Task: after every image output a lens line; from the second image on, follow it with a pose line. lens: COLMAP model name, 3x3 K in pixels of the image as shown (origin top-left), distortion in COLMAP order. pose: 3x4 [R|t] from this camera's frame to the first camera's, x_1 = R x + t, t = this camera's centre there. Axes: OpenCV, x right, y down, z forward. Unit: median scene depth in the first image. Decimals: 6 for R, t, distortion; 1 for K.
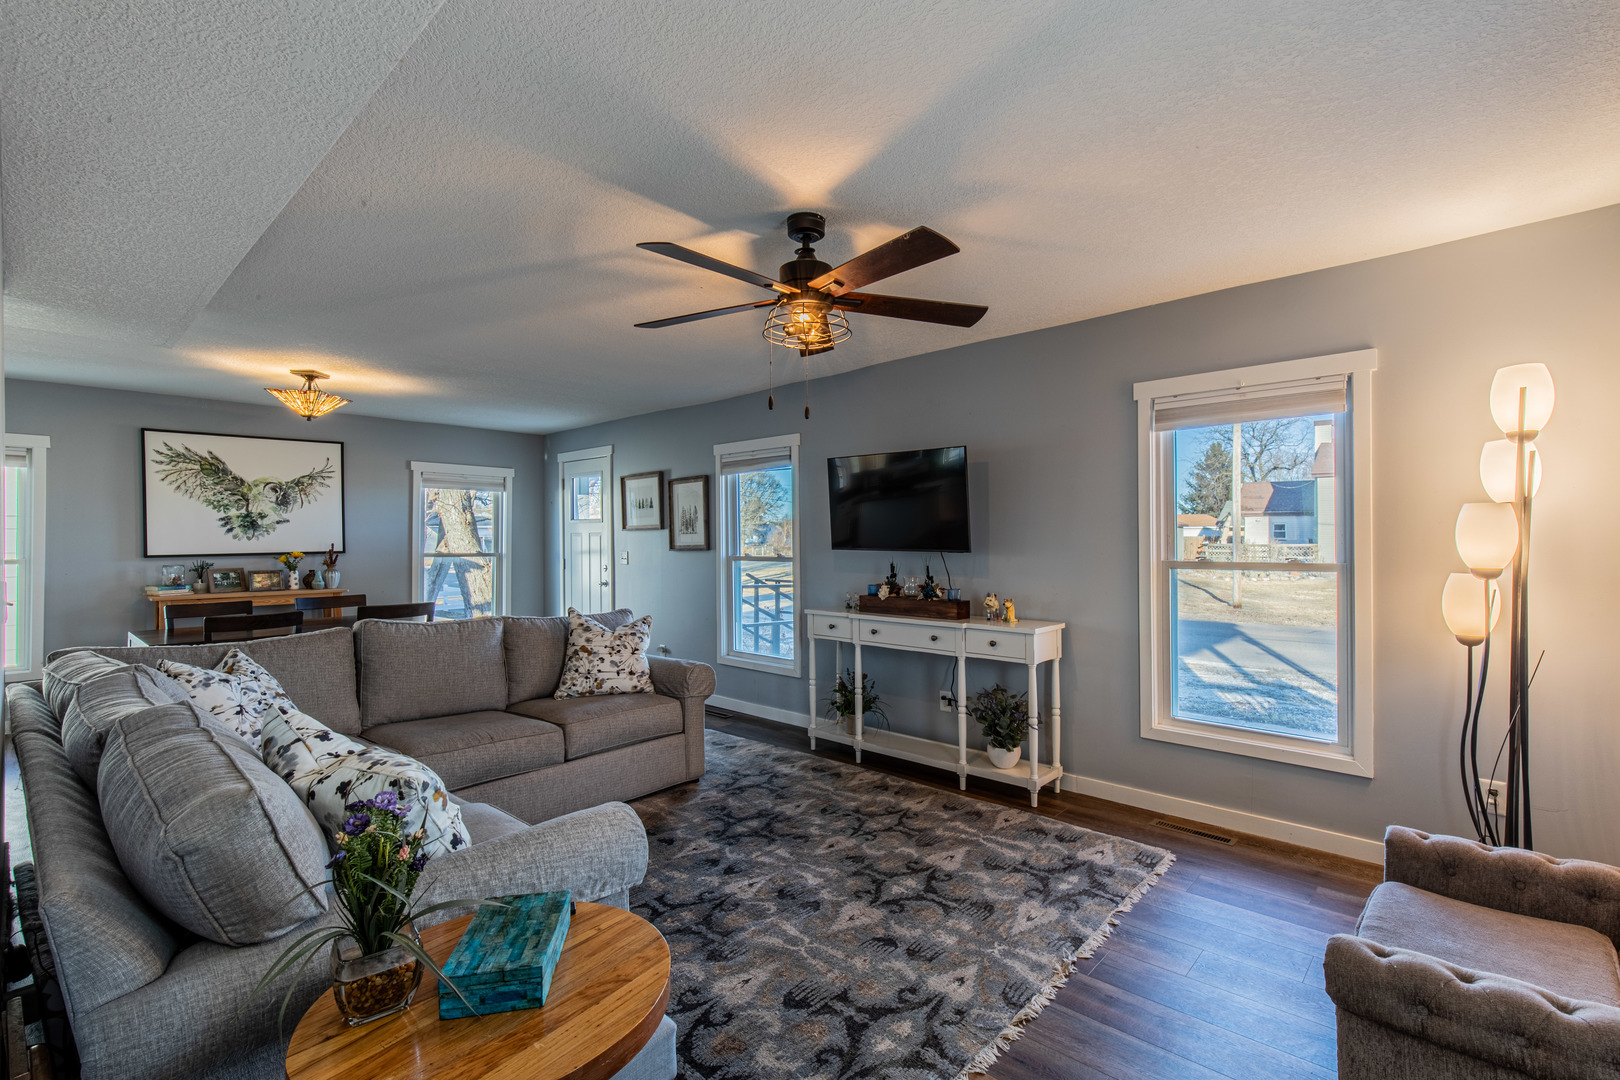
lens RADIAL K [[725.7, 0, 810.9], [0, 725.7, 542.7], [0, 0, 1]] dist [0.002647, 0.000165]
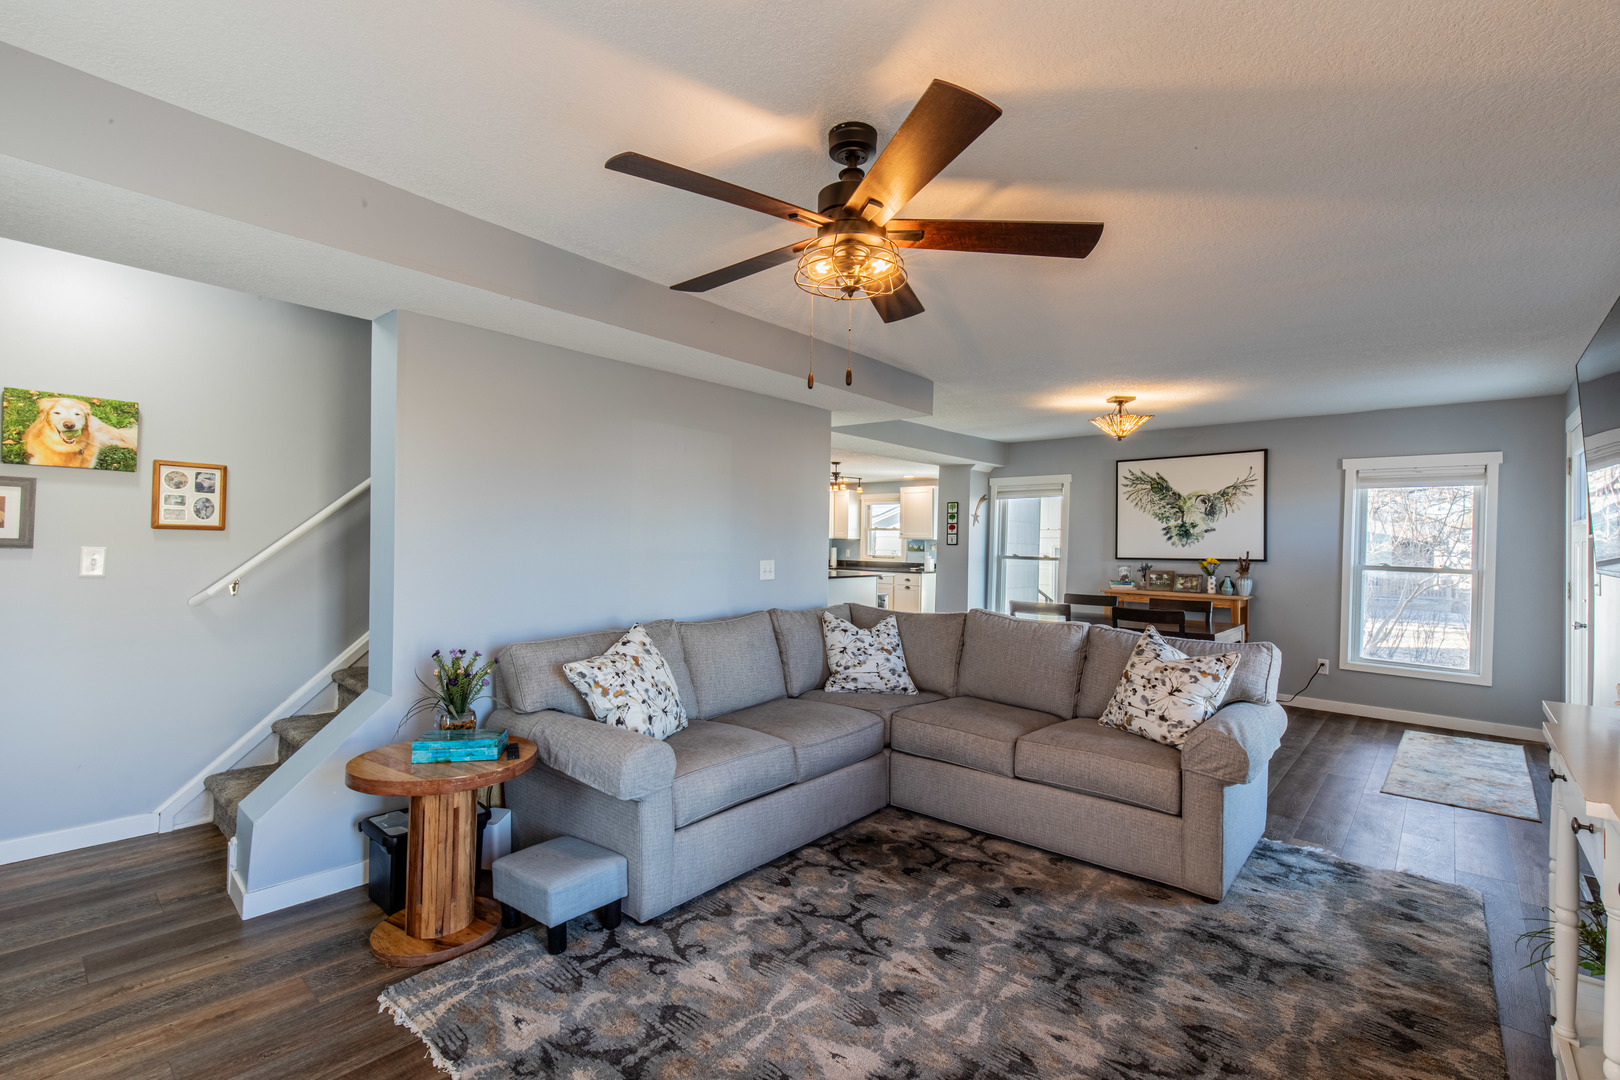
lens RADIAL K [[725.7, 0, 842.0], [0, 725.7, 541.9], [0, 0, 1]] dist [0.002647, 0.000165]
pose [[0.047631, 0.001210, -0.998864, 0.366955], [-0.021701, 0.999764, 0.000177, -0.000202], [0.998629, 0.021668, 0.047646, 0.448009]]
